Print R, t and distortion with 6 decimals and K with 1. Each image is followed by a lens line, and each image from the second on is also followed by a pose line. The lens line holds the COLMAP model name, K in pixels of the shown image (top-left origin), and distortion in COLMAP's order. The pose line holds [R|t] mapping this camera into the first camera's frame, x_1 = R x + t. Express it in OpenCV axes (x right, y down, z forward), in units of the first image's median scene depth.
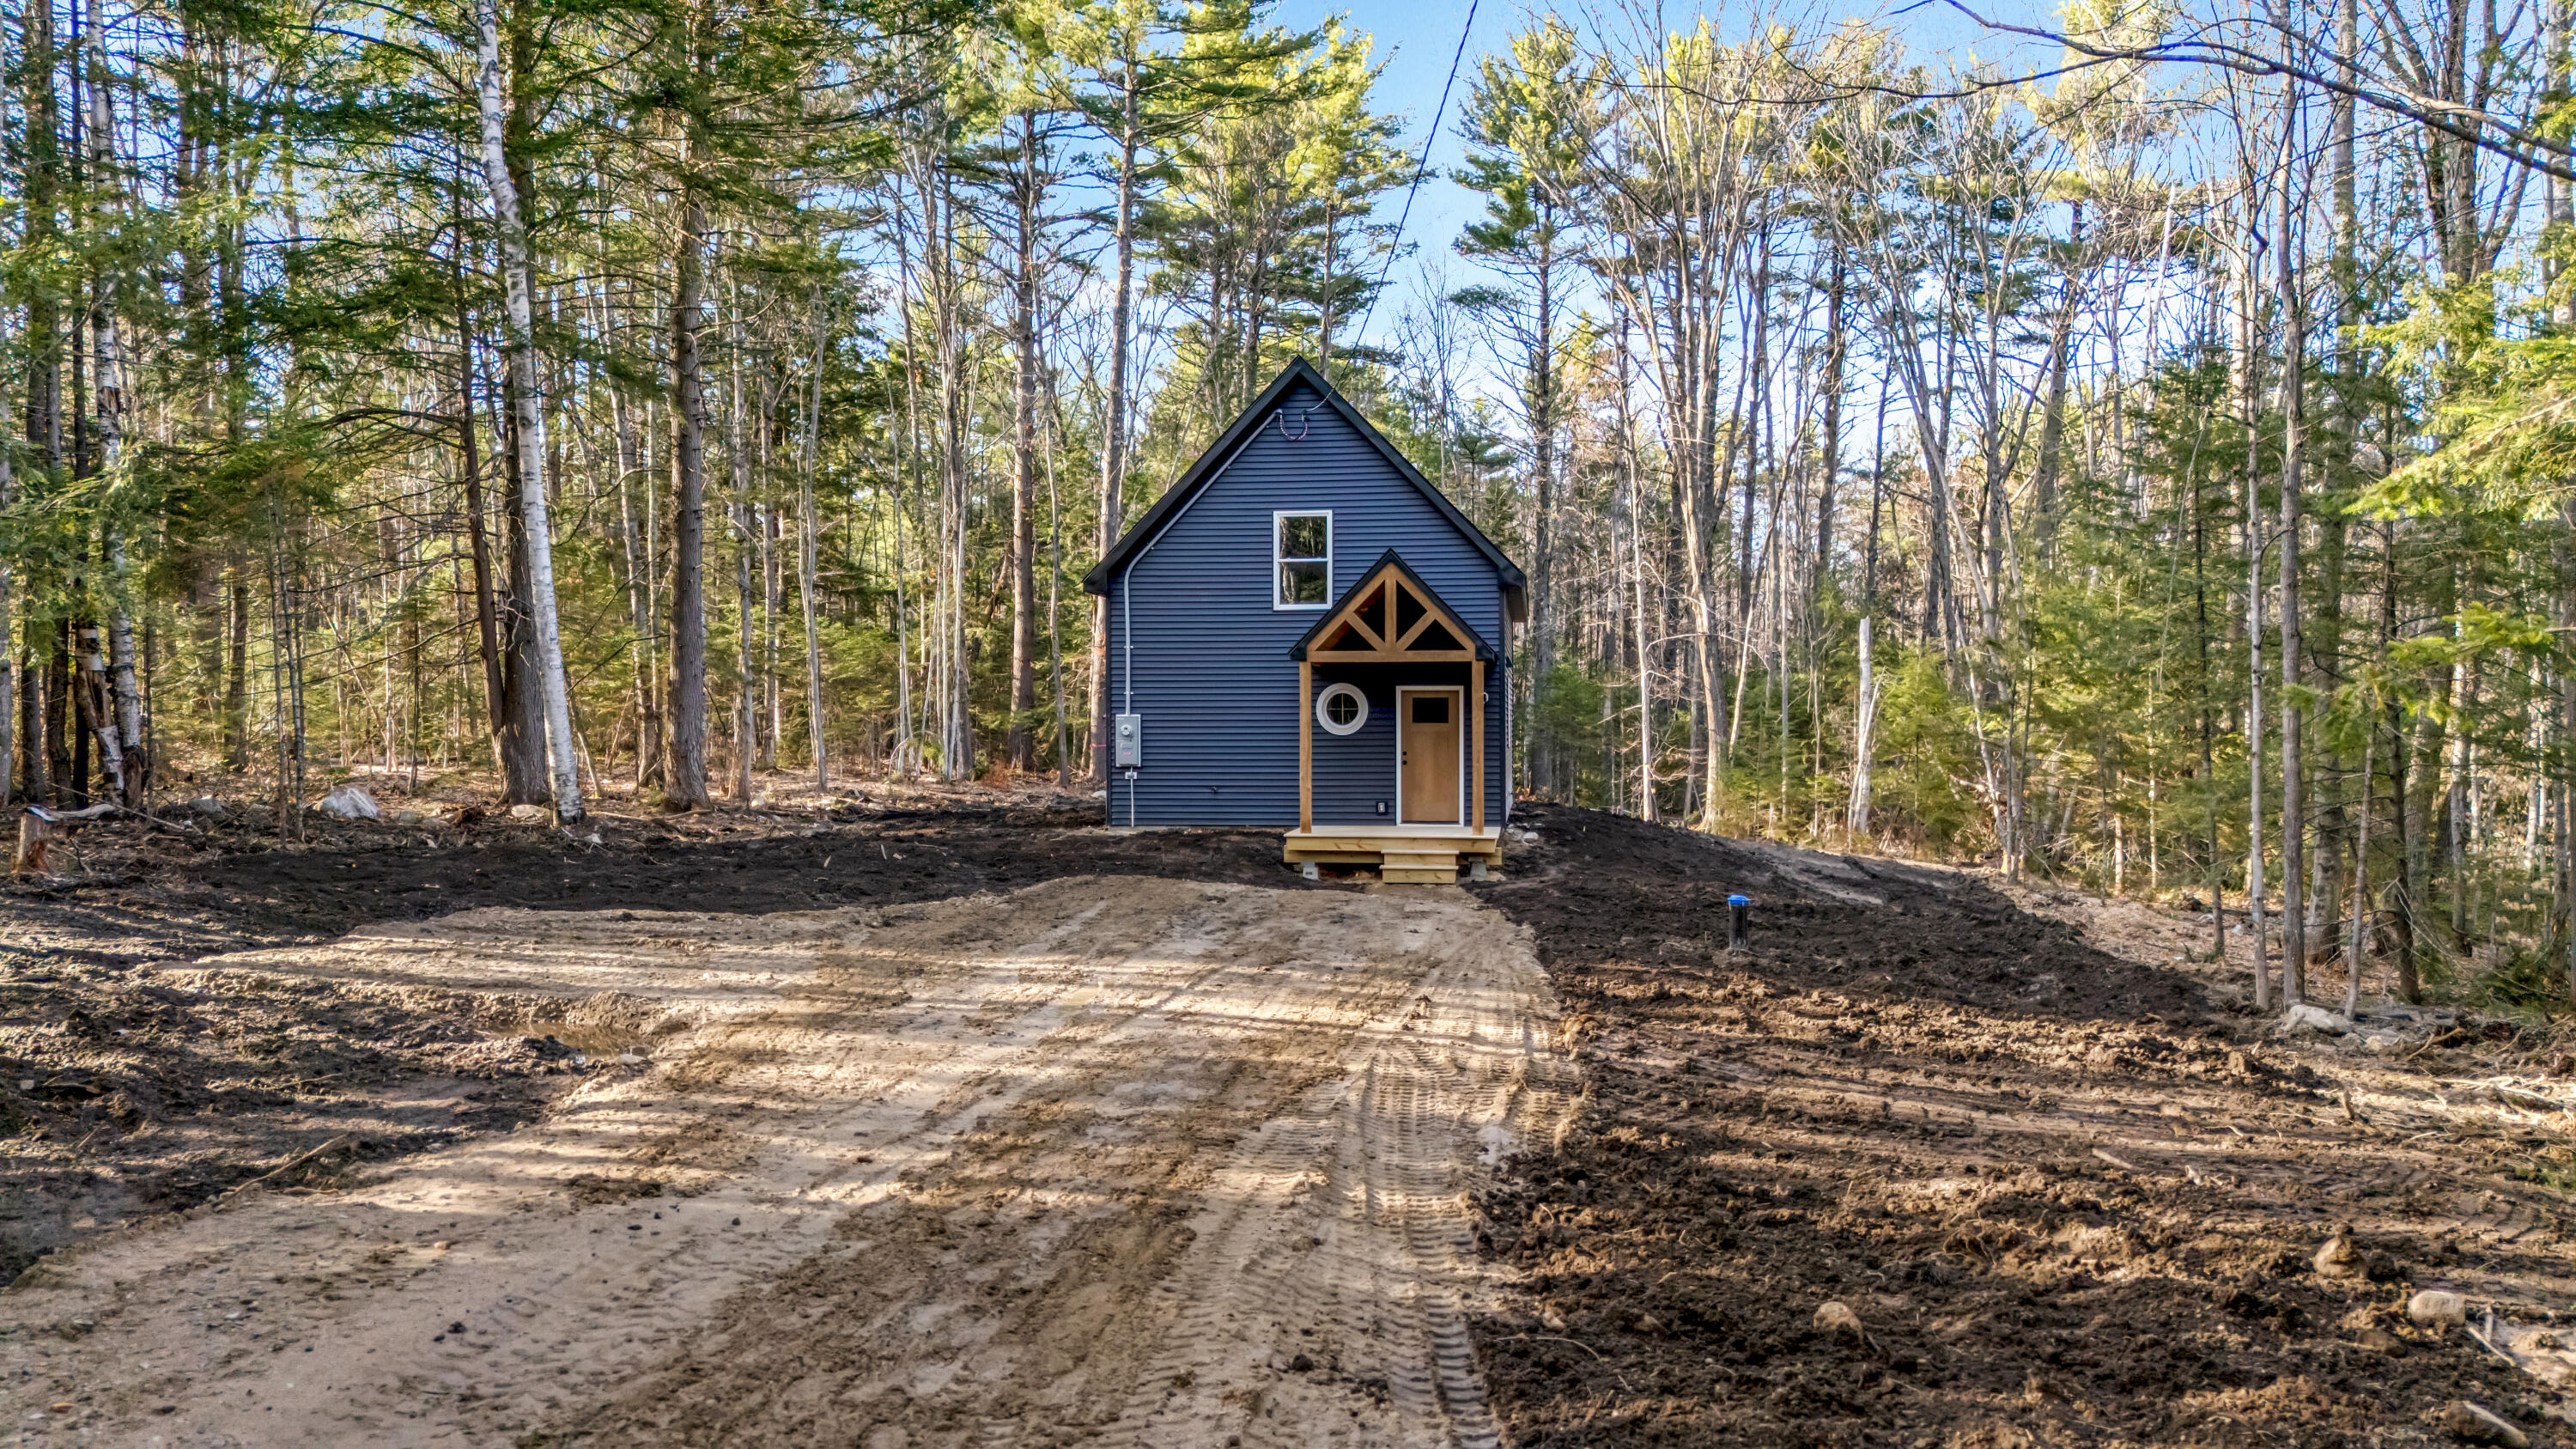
lens RADIAL K [[1886.1, 0, 1288.0], [0, 1886.1, 724.5], [0, 0, 1]] dist [0.072951, -0.057283]
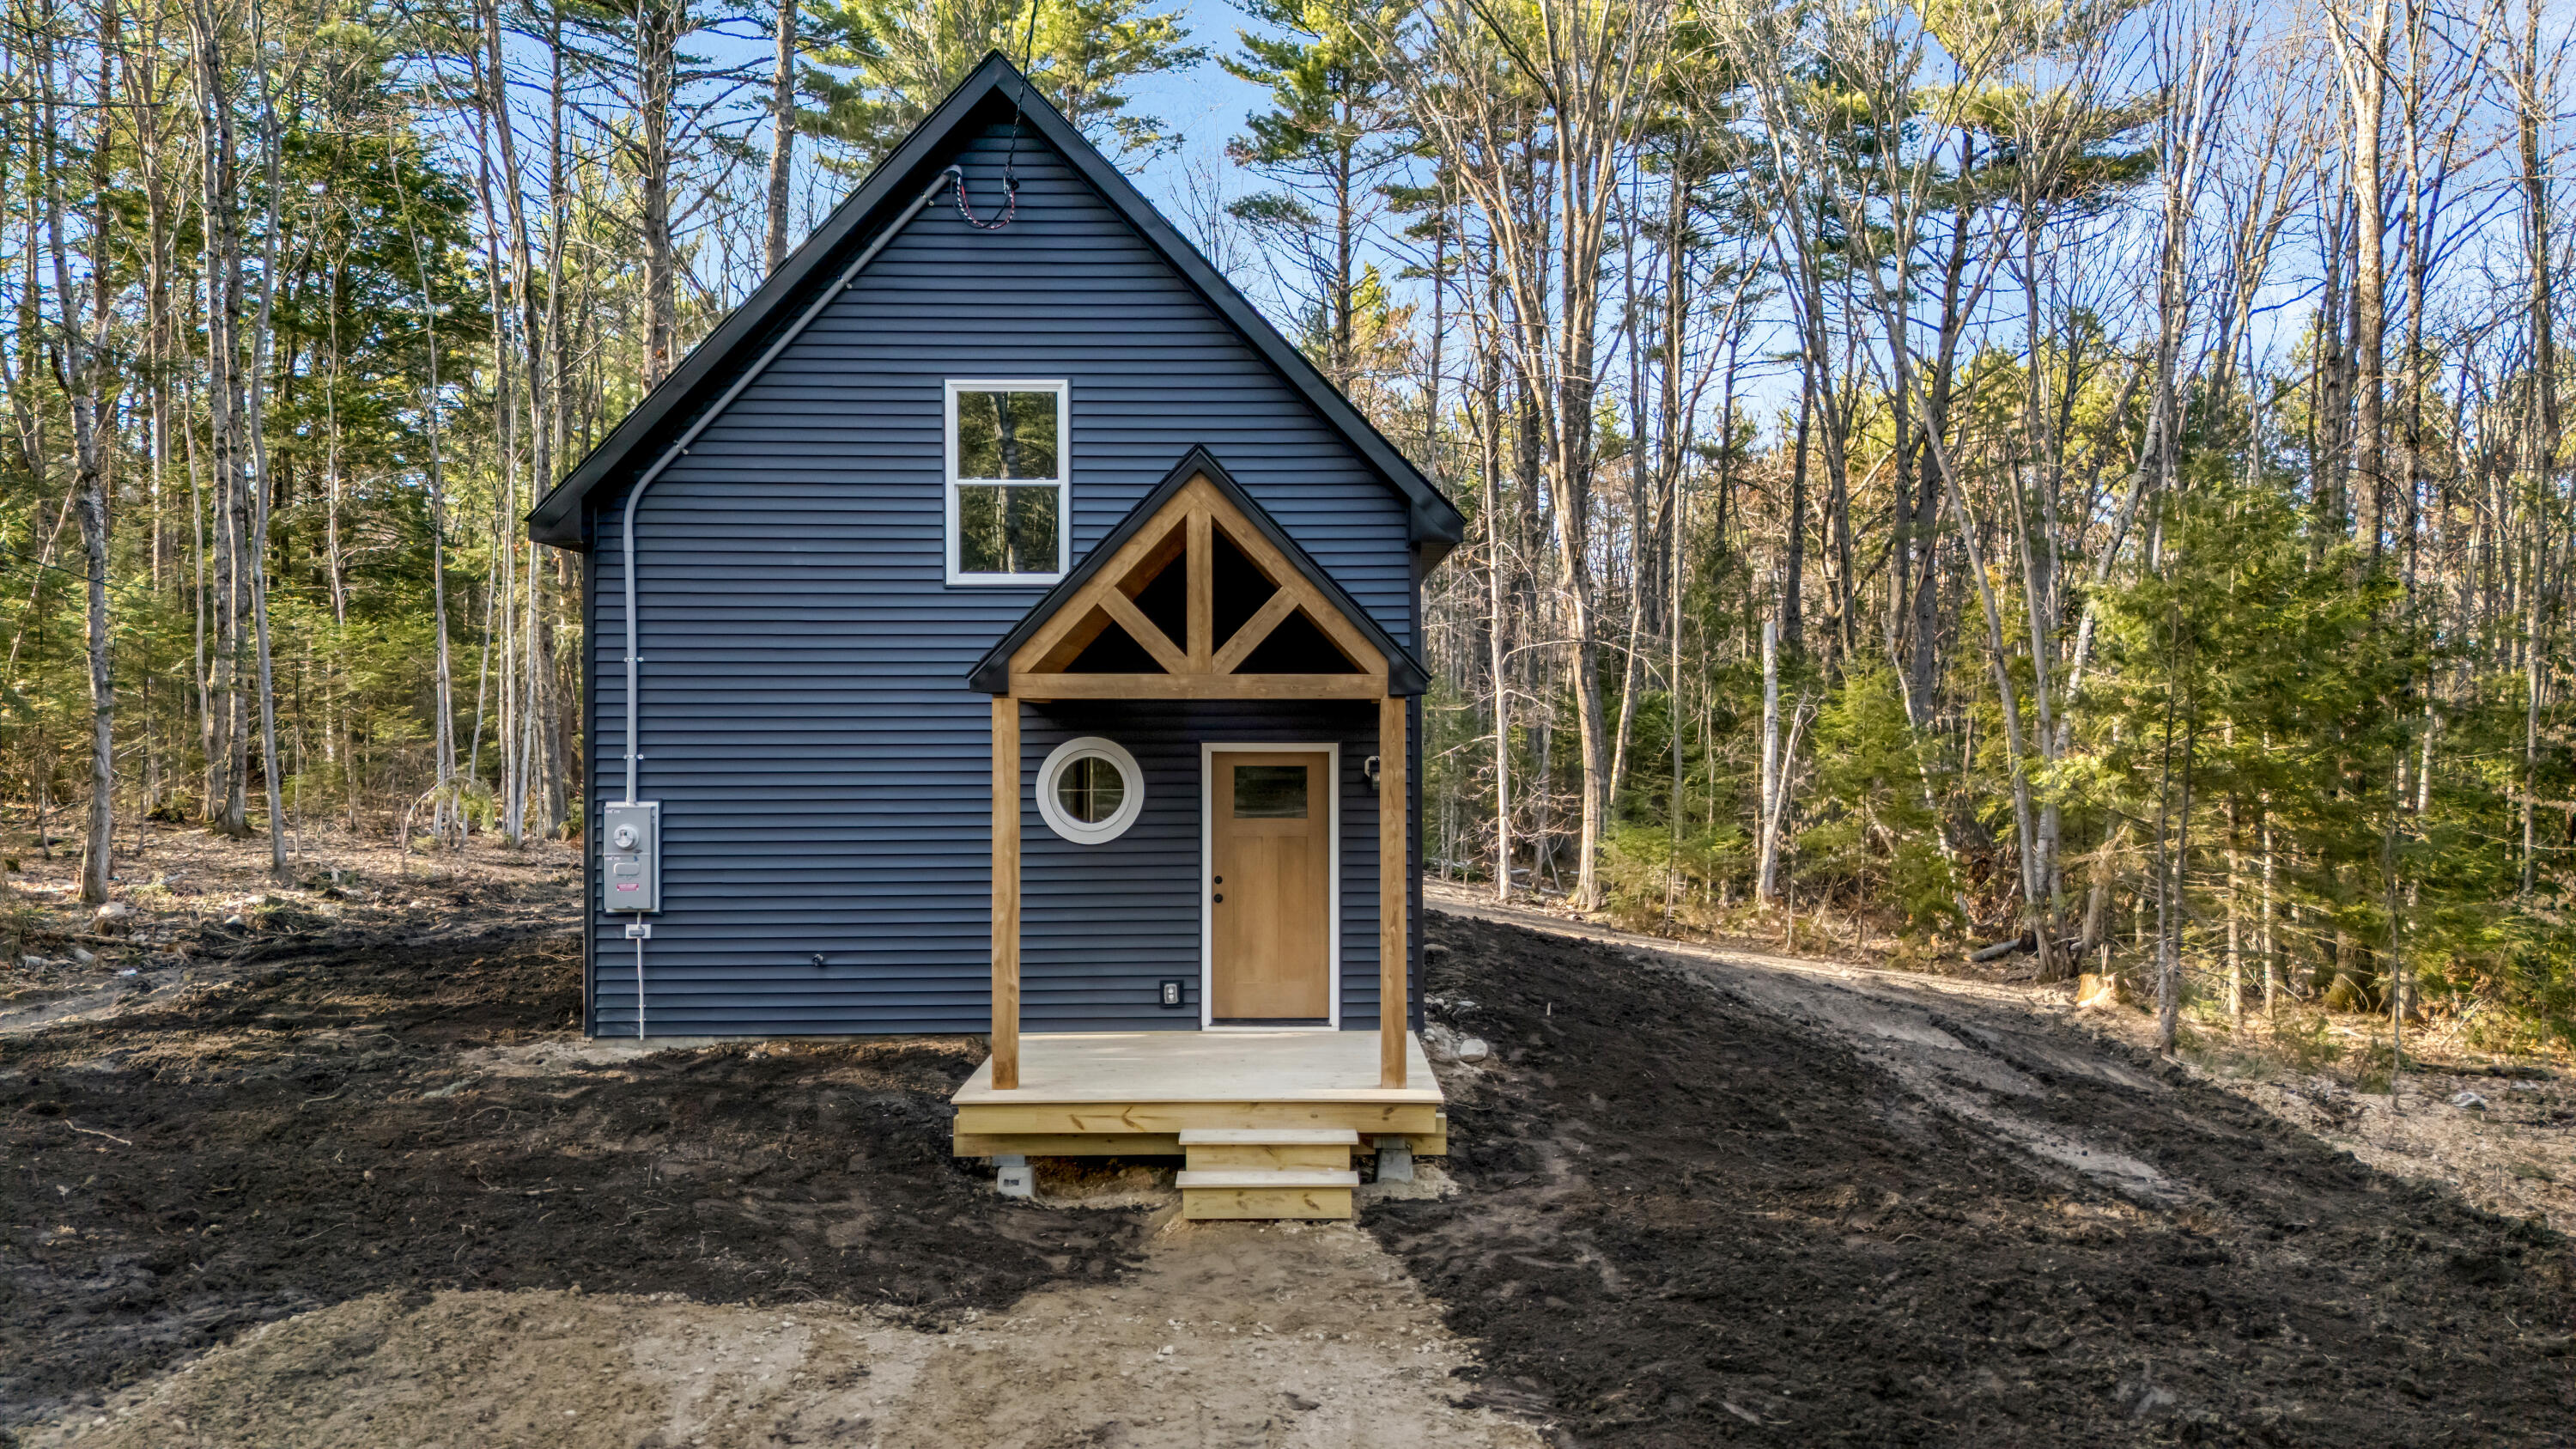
lens RADIAL K [[1883.9, 0, 1293.5], [0, 1883.9, 717.4], [0, 0, 1]] dist [0.095023, -0.123302]
pose [[0.990811, 0.000825, 0.135250, 0.008246], [-0.000031, 0.999983, -0.005876, -0.013185], [-0.135252, 0.005818, 0.990794, 0.279895]]
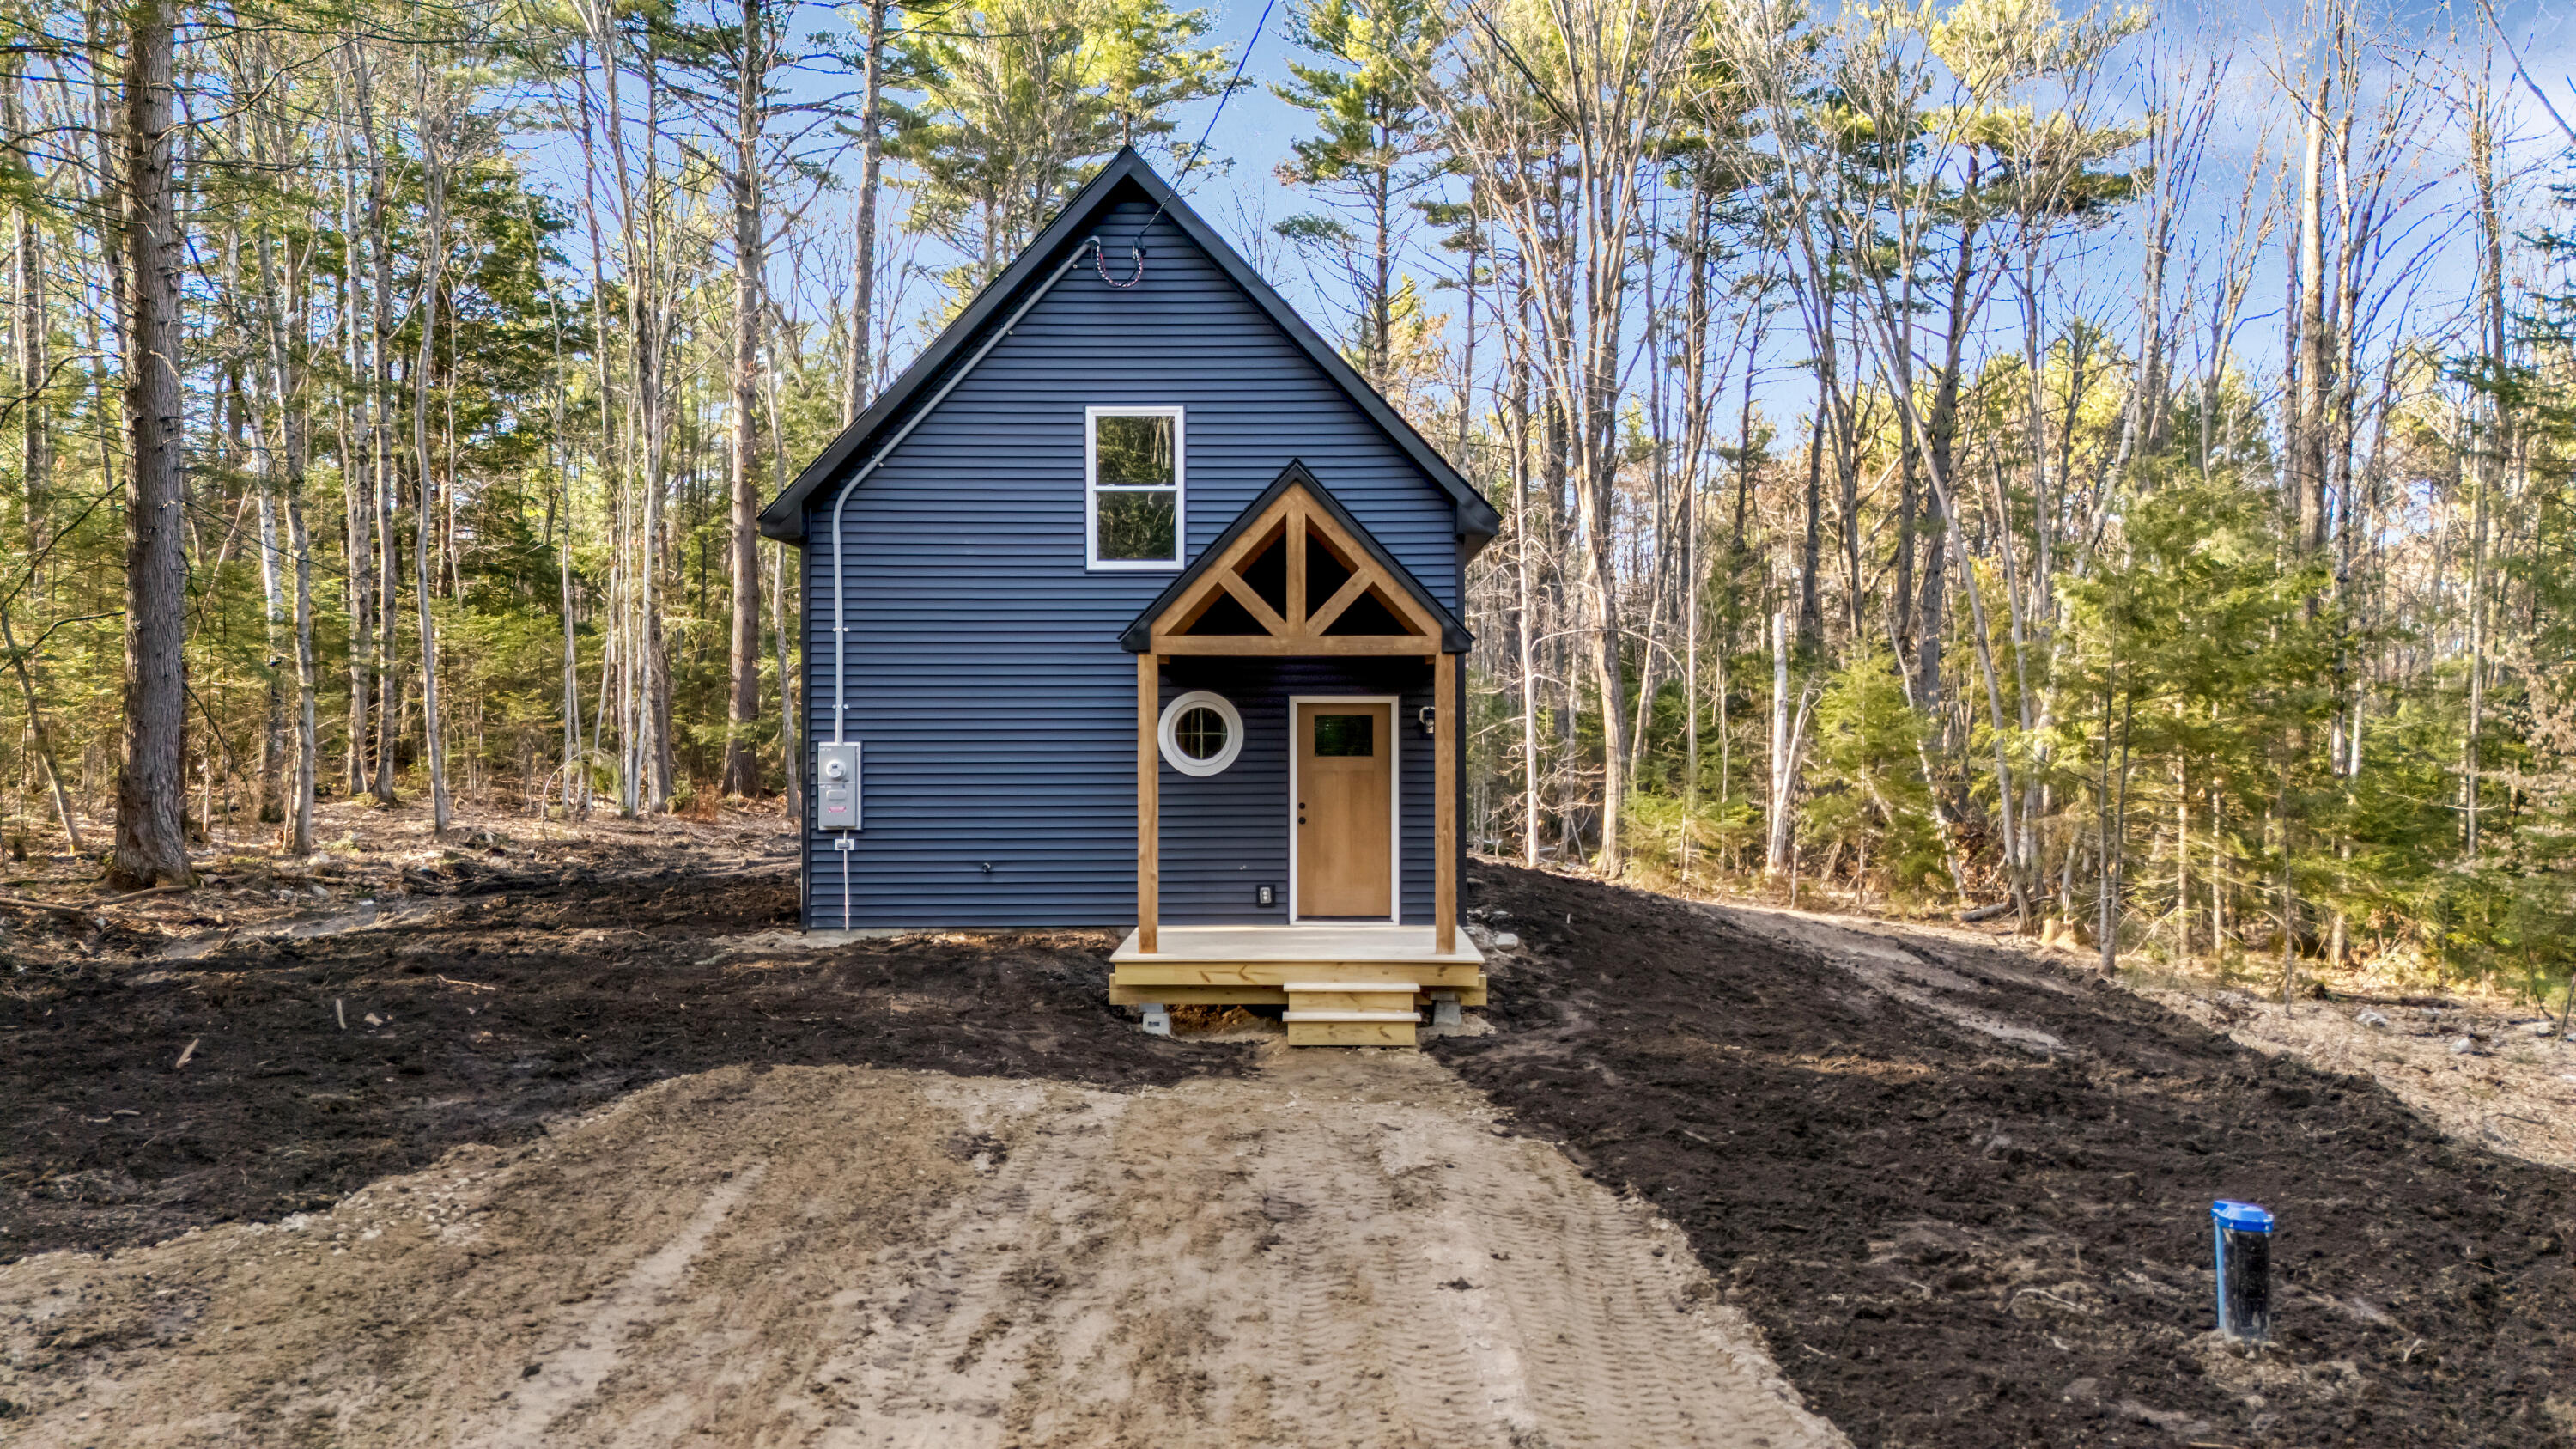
lens RADIAL K [[1883.9, 0, 1293.5], [0, 1883.9, 717.4], [0, 0, 1]] dist [0.095023, -0.123302]
pose [[0.992779, 0.000422, 0.119958, -0.007821], [0.000270, 0.999983, -0.005753, -0.005431], [-0.119958, 0.005743, 0.992762, 0.214742]]
